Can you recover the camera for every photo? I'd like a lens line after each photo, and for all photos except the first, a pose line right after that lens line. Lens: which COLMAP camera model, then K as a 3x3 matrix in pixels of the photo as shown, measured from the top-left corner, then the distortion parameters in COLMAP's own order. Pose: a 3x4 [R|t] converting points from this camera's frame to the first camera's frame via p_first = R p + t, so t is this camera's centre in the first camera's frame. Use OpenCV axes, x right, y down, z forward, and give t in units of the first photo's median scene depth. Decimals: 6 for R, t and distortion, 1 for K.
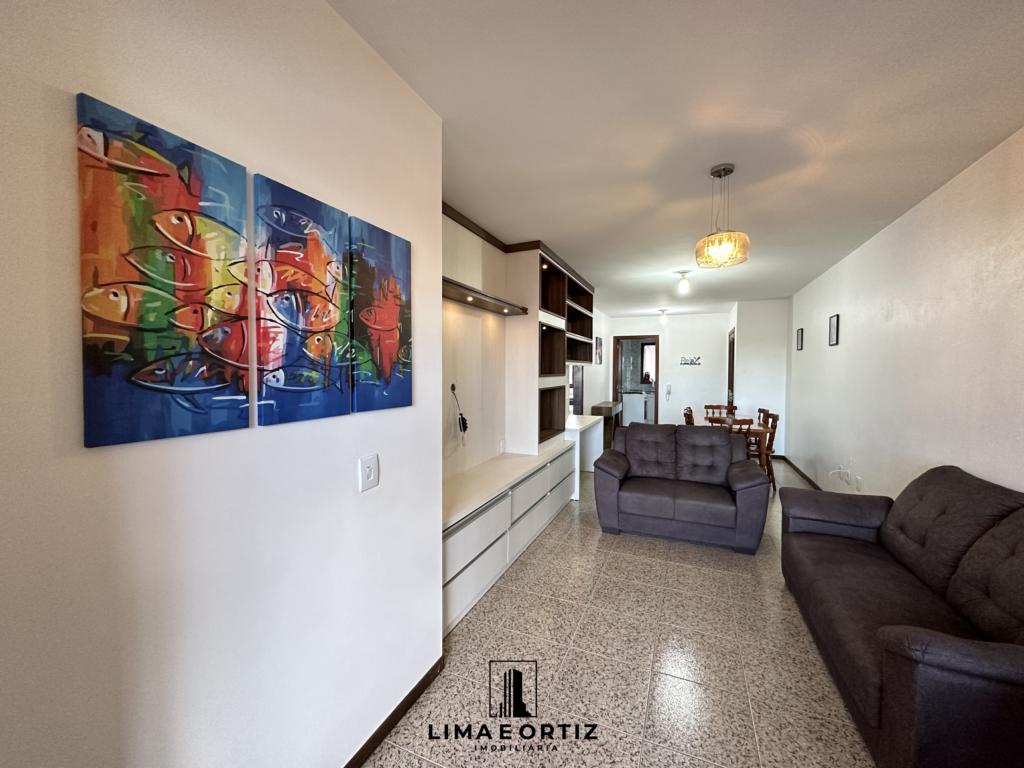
lens RADIAL K [[410.7, 0, 512.4], [0, 410.7, 381.5], [0, 0, 1]] dist [-0.001722, -0.000136]
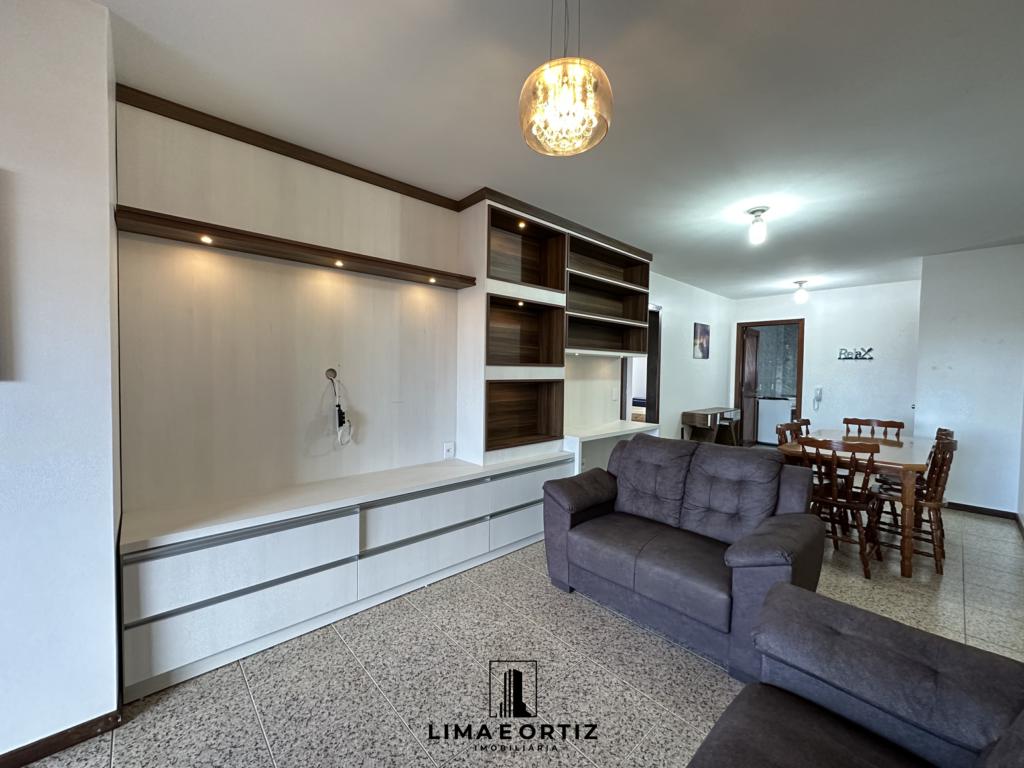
lens RADIAL K [[410.5, 0, 513.5], [0, 410.5, 381.5], [0, 0, 1]] dist [0.000521, 0.000127]
pose [[0.914473, 0.023170, -0.403984, 0.397085], [-0.023843, 0.999710, 0.003364, 0.014880], [0.403944, 0.006556, 0.914760, 0.293063]]
